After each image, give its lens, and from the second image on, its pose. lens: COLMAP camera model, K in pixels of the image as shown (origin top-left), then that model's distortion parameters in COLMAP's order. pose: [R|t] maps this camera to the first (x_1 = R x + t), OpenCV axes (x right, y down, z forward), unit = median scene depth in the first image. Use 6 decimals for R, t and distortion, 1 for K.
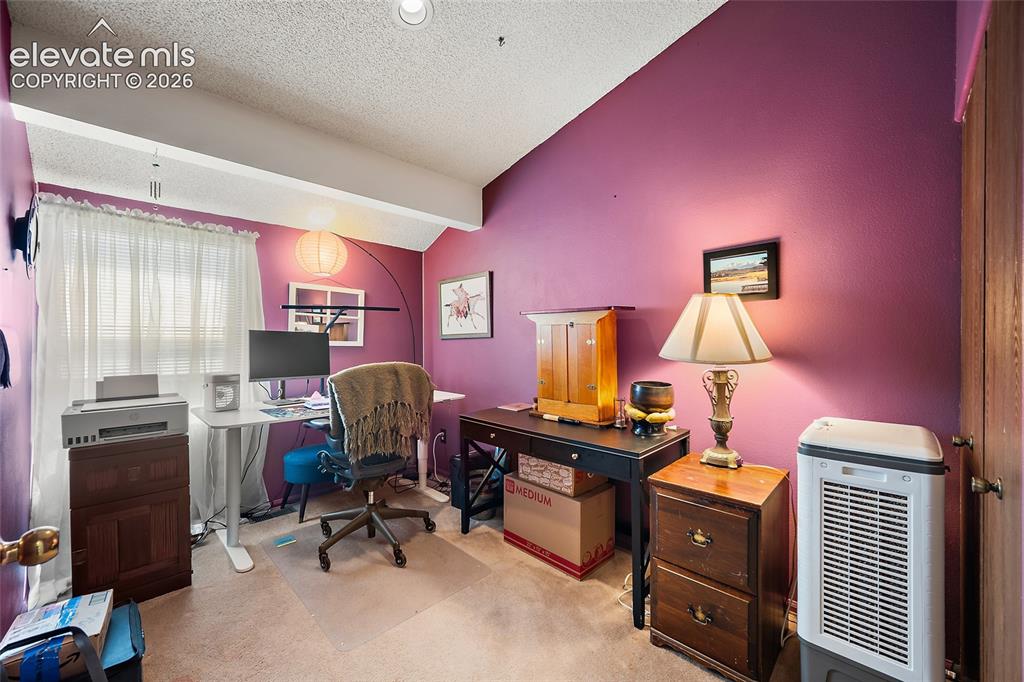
lens RADIAL K [[403.5, 0, 512.0], [0, 403.5, 341.0], [0, 0, 1]] dist [-0.001085, -0.000043]
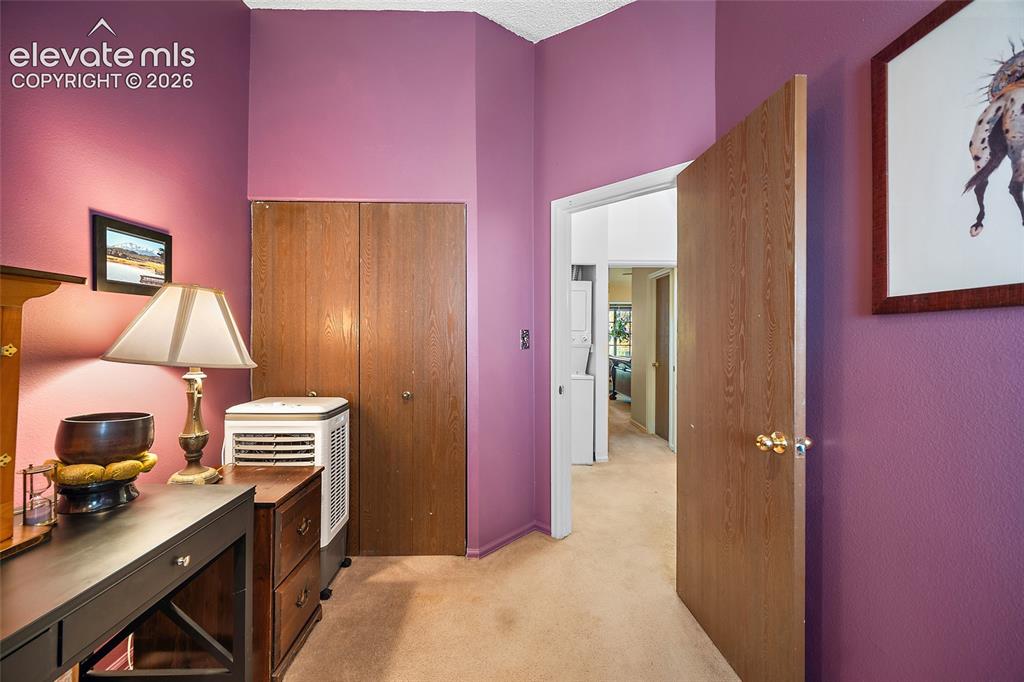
lens RADIAL K [[403.5, 0, 512.0], [0, 403.5, 341.0], [0, 0, 1]] dist [-0.001085, -0.000043]
pose [[-0.699587, -0.000862, 0.714547, -0.544883], [0.002424, 0.999991, 0.003579, -0.004880], [-0.714544, 0.004236, -0.699578, 1.058670]]
